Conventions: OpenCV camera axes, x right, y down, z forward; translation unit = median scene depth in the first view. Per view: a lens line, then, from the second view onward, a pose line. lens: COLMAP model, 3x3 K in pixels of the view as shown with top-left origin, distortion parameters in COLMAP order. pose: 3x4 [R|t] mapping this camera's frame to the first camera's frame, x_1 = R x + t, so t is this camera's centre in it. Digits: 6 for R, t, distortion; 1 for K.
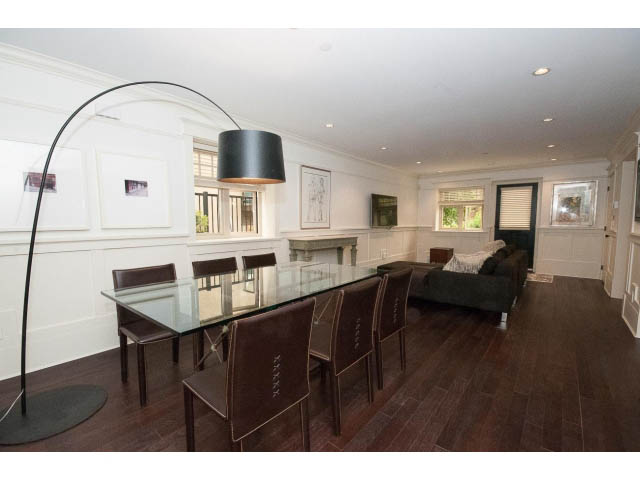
lens RADIAL K [[286.1, 0, 323.4], [0, 286.1, 241.4], [0, 0, 1]] dist [-0.000098, -0.000434]
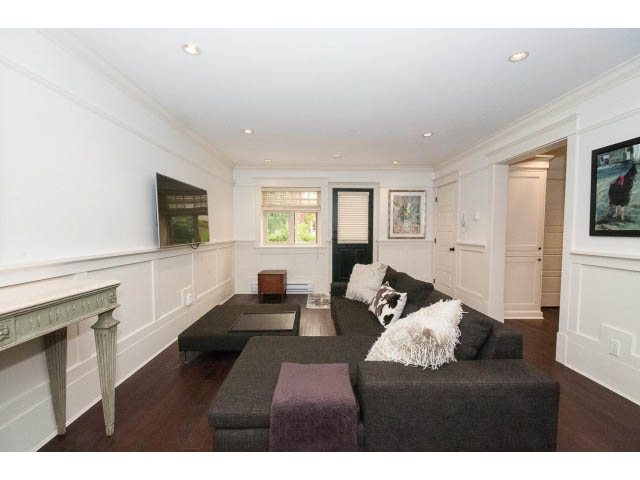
lens RADIAL K [[286.1, 0, 323.6], [0, 286.1, 242.0], [0, 0, 1]] dist [-0.000098, -0.000434]
pose [[0.757374, -0.024867, 0.652507, 0.068719], [0.045735, 0.998841, -0.015020, -0.039382], [-0.651377, 0.041218, 0.757634, 0.478208]]
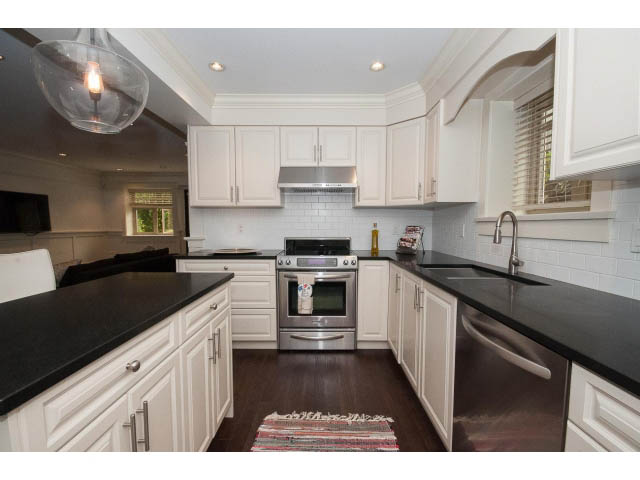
lens RADIAL K [[286.1, 0, 325.8], [0, 286.1, 242.1], [0, 0, 1]] dist [-0.000098, -0.000434]
pose [[0.754772, -0.039165, 0.654817, 0.353346], [0.046834, 0.998886, 0.005762, 0.009203], [-0.654314, 0.026319, 0.755765, -0.120897]]
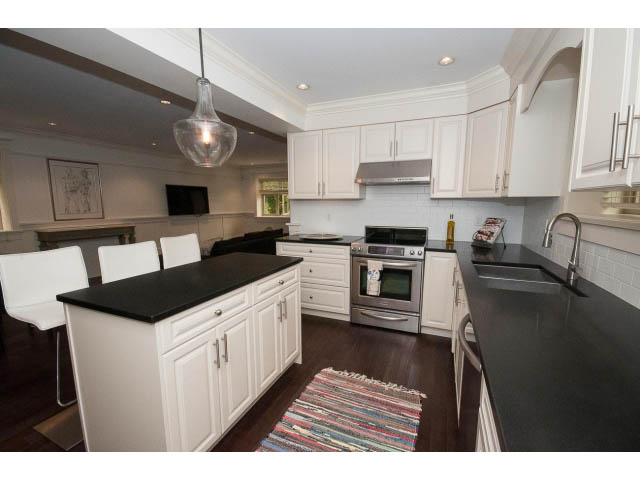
lens RADIAL K [[286.1, 0, 331.5], [0, 286.1, 241.6], [0, 0, 1]] dist [-0.000098, -0.000434]
pose [[0.947074, -0.043138, 0.318103, 0.392018], [0.022813, 0.997469, 0.067349, -0.010432], [-0.320203, -0.056528, 0.945661, -0.220056]]
